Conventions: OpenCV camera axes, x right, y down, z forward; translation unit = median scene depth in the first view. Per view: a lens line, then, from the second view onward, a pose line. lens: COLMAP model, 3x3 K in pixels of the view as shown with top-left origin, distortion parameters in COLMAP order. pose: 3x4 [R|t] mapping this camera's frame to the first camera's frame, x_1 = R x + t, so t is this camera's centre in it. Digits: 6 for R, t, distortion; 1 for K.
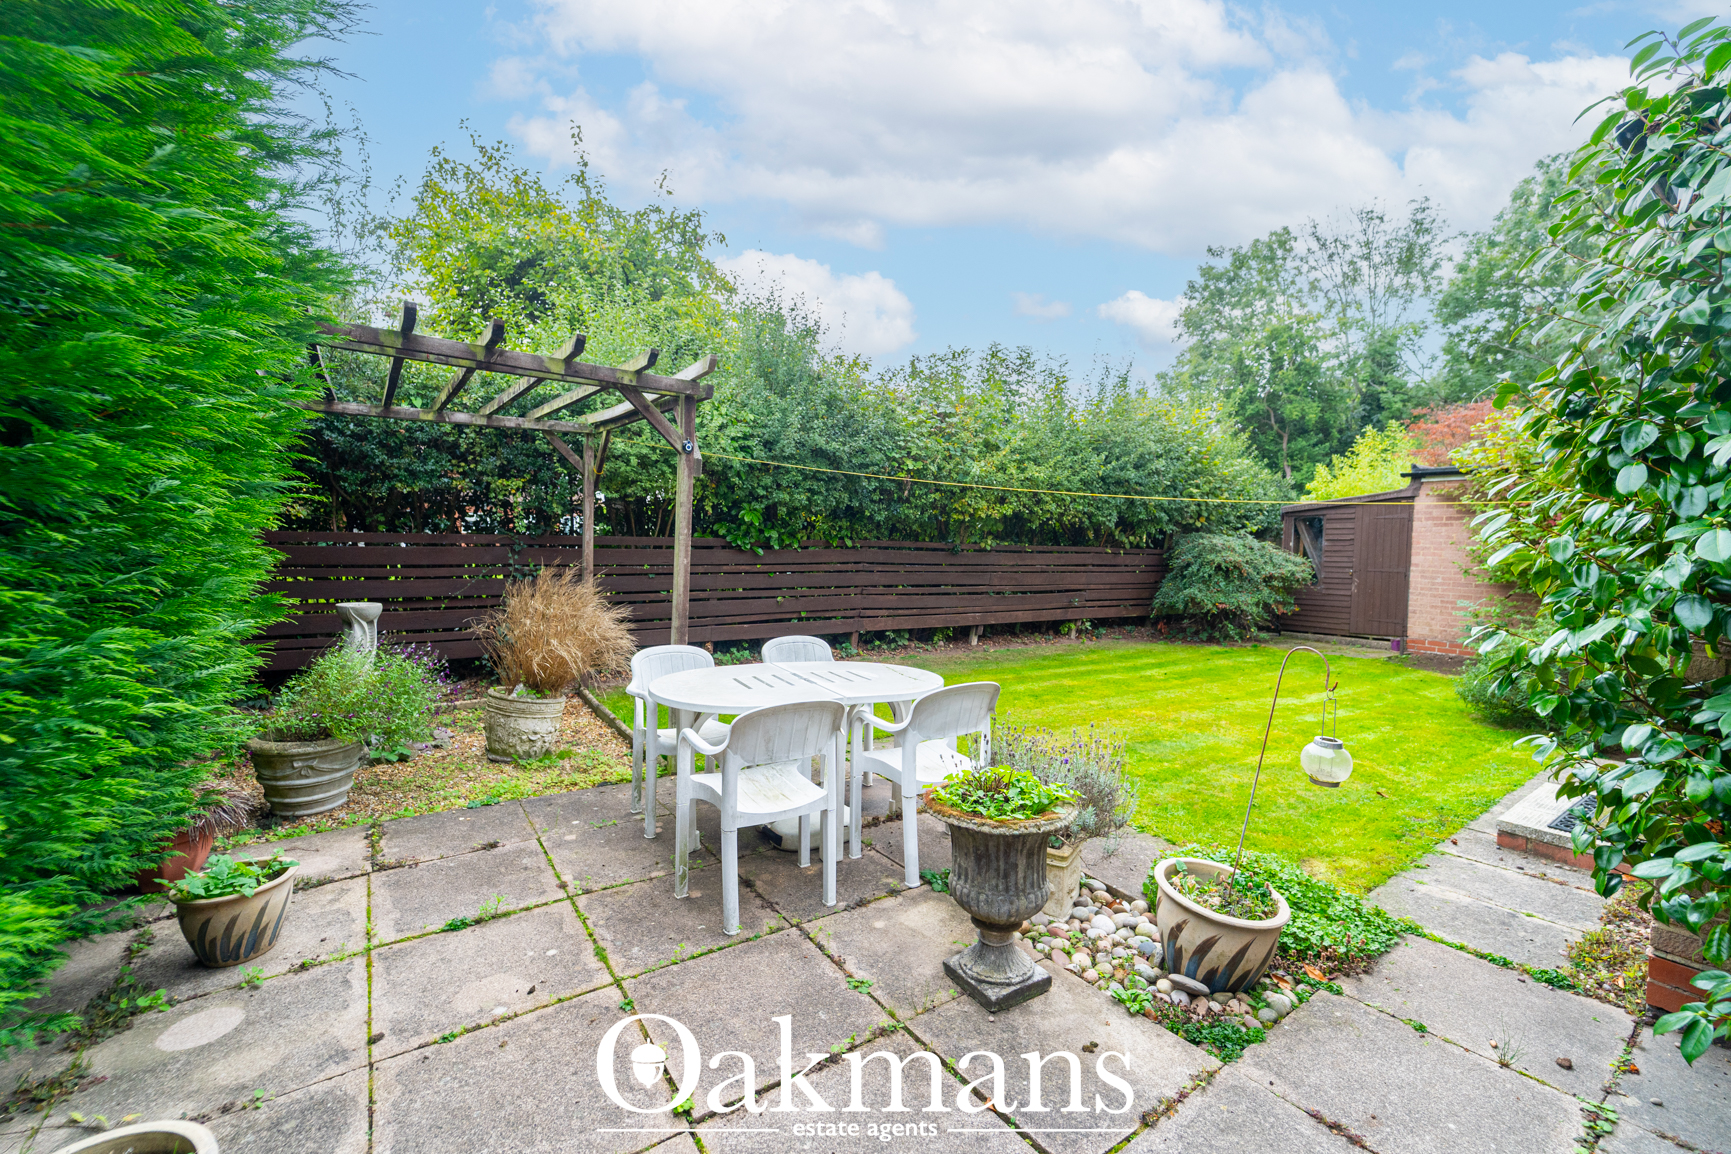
lens RADIAL K [[719.7, 0, 879.7], [0, 719.7, 563.4], [0, 0, 1]] dist [0.000707, -0.001312]
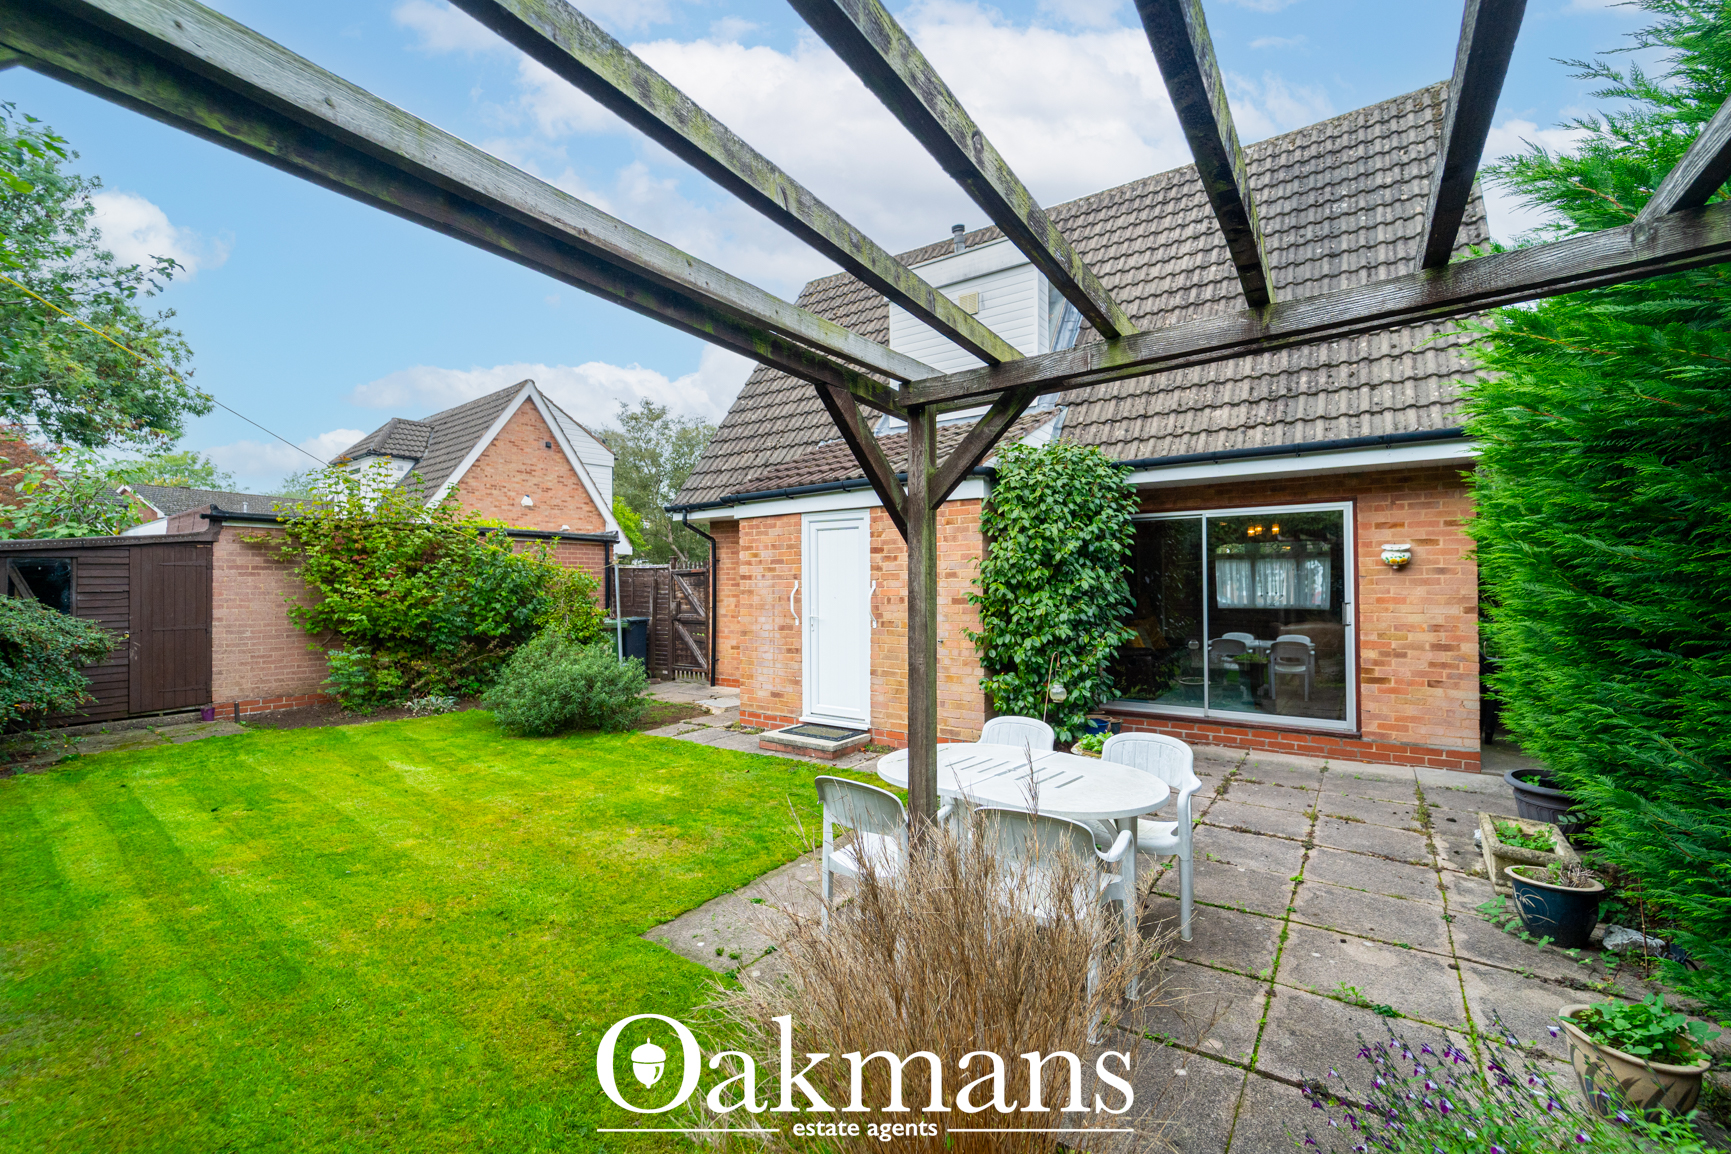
lens RADIAL K [[719.7, 0, 864.8], [0, 719.7, 576.2], [0, 0, 1]] dist [0.000707, -0.001312]
pose [[-0.339048, 0.002027, 0.940767, -0.356035], [0.014418, 0.999891, 0.003042, -0.042247], [-0.940659, 0.014595, -0.339040, 0.556417]]
